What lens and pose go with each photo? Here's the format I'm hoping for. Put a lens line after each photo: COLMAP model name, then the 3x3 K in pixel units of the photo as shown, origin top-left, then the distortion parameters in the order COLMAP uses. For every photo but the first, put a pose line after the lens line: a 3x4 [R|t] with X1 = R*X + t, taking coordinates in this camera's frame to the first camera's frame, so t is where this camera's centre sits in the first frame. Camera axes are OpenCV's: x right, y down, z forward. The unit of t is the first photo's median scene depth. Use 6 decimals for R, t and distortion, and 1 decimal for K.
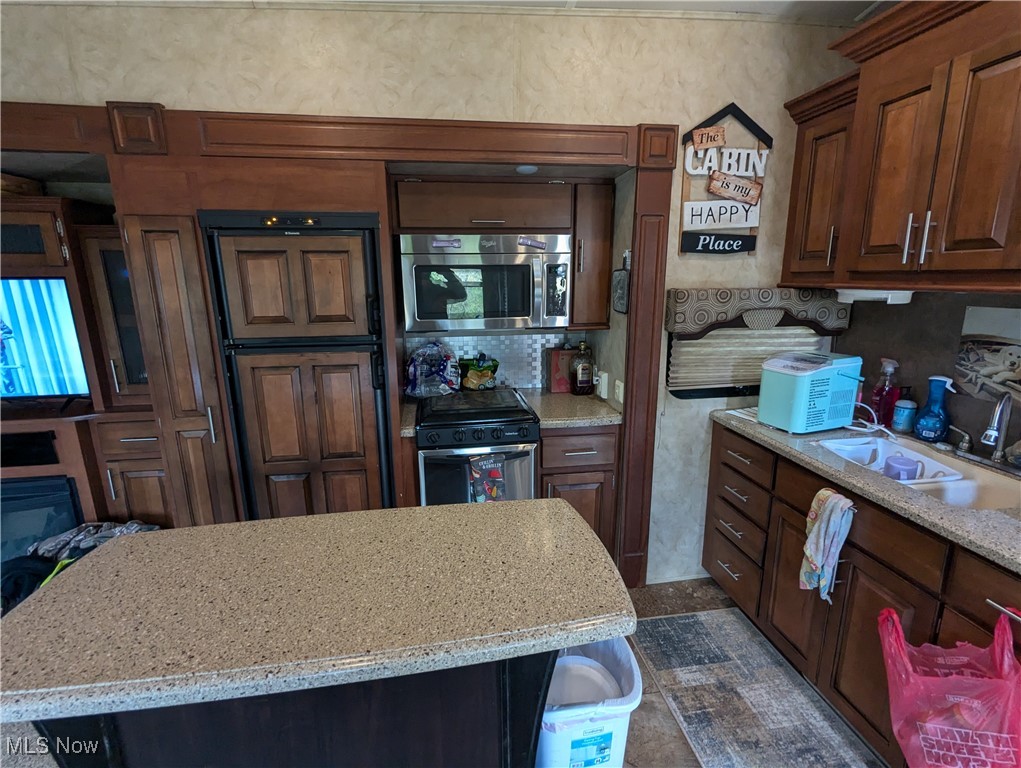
lens RADIAL K [[500.9, 0, 510.5], [0, 500.9, 384.0], [0, 0, 1]] dist [0.002174, 0.001057]
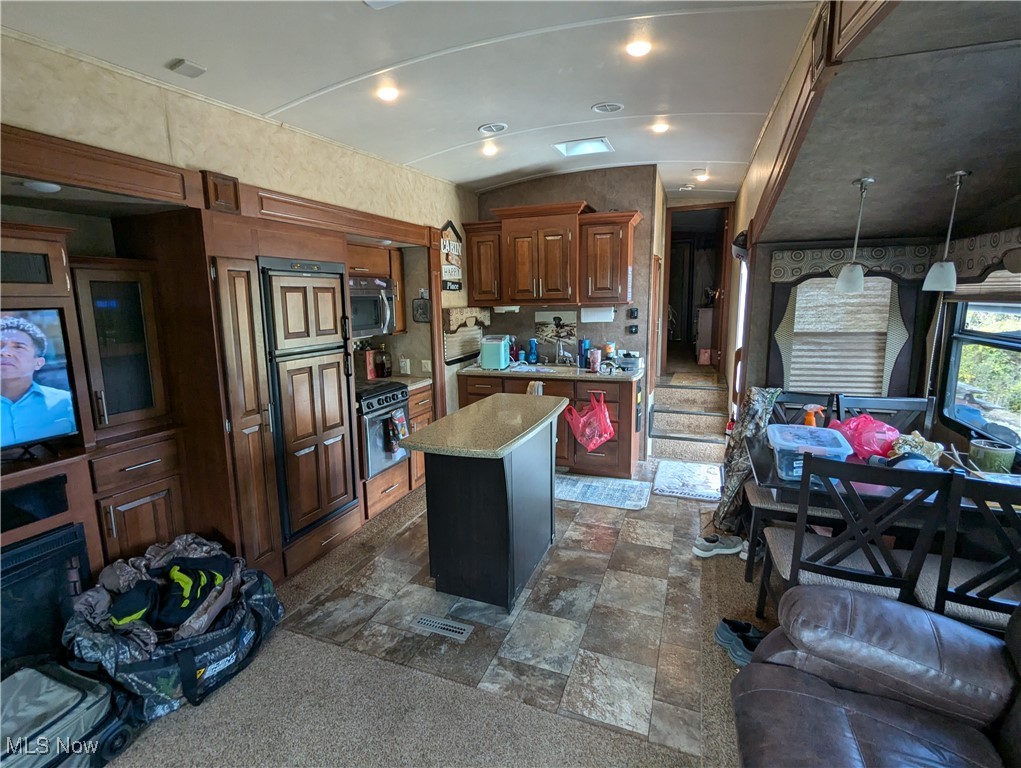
lens RADIAL K [[500.9, 0, 510.5], [0, 500.9, 384.0], [0, 0, 1]] dist [0.002174, 0.001057]
pose [[0.498337, -0.148042, 0.854251, -1.340639], [0.202312, 0.977968, 0.051461, 0.053776], [-0.843048, 0.147180, 0.517308, -0.203516]]
